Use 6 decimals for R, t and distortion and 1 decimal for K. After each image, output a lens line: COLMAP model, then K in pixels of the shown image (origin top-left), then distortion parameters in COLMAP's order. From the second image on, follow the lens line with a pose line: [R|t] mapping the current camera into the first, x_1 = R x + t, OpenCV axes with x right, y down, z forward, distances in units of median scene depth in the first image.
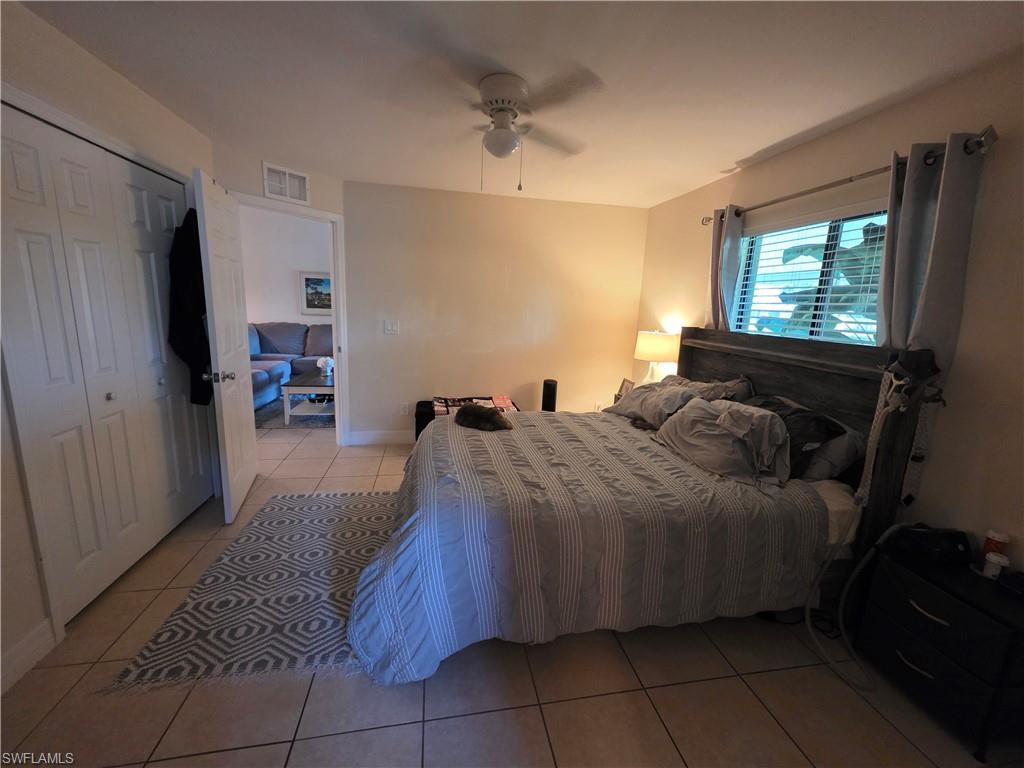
lens RADIAL K [[411.4, 0, 513.8], [0, 411.4, 380.9], [0, 0, 1]] dist [0.000332, 0.000399]
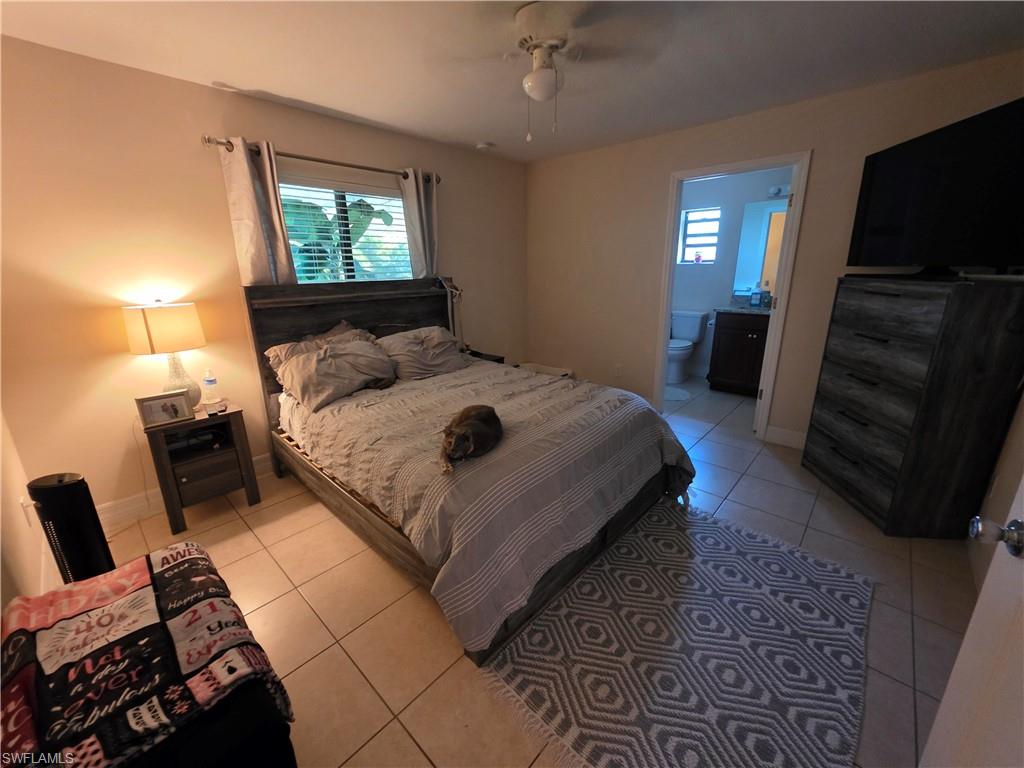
lens RADIAL K [[406.6, 0, 512.9], [0, 406.6, 378.3], [0, 0, 1]] dist [0.000605, -0.000213]
pose [[-0.601780, -0.252287, 0.757768, -0.717992], [0.141841, 0.899953, 0.412269, -0.308795], [-0.785965, 0.355578, -0.505789, 1.474391]]
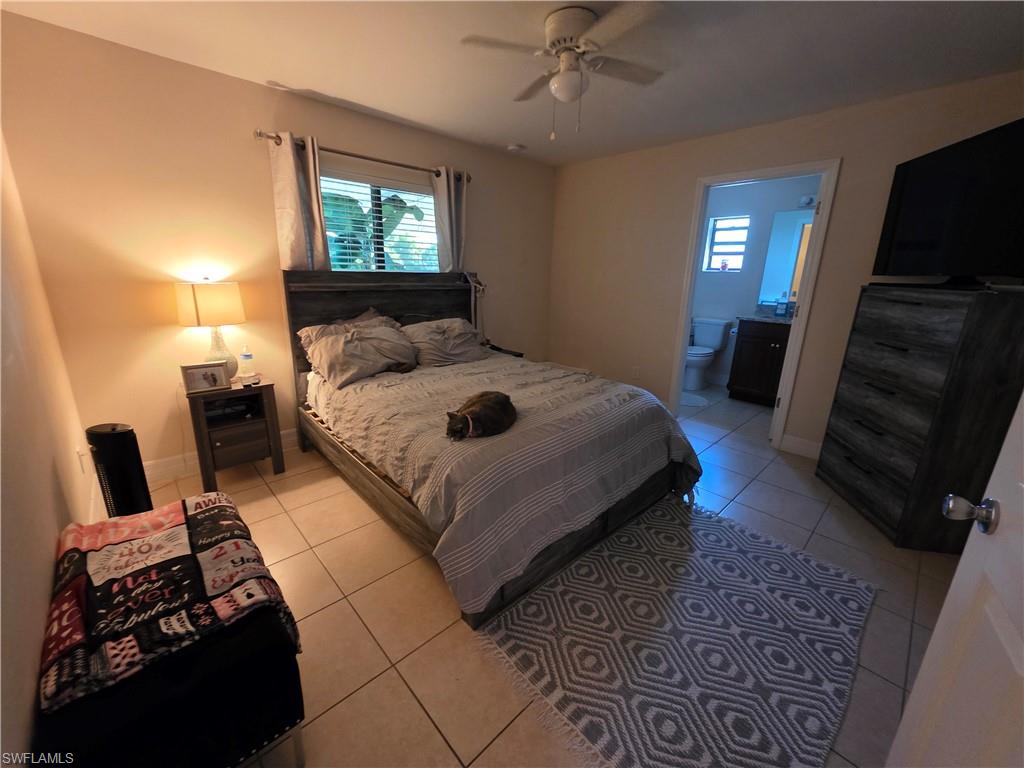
lens RADIAL K [[406.6, 0, 512.9], [0, 406.6, 378.3], [0, 0, 1]] dist [0.000605, -0.000213]
pose [[-0.541740, -0.273811, 0.794698, -0.773563], [0.113439, 0.912988, 0.391898, -0.282314], [-0.832856, 0.302457, -0.463542, 1.487317]]
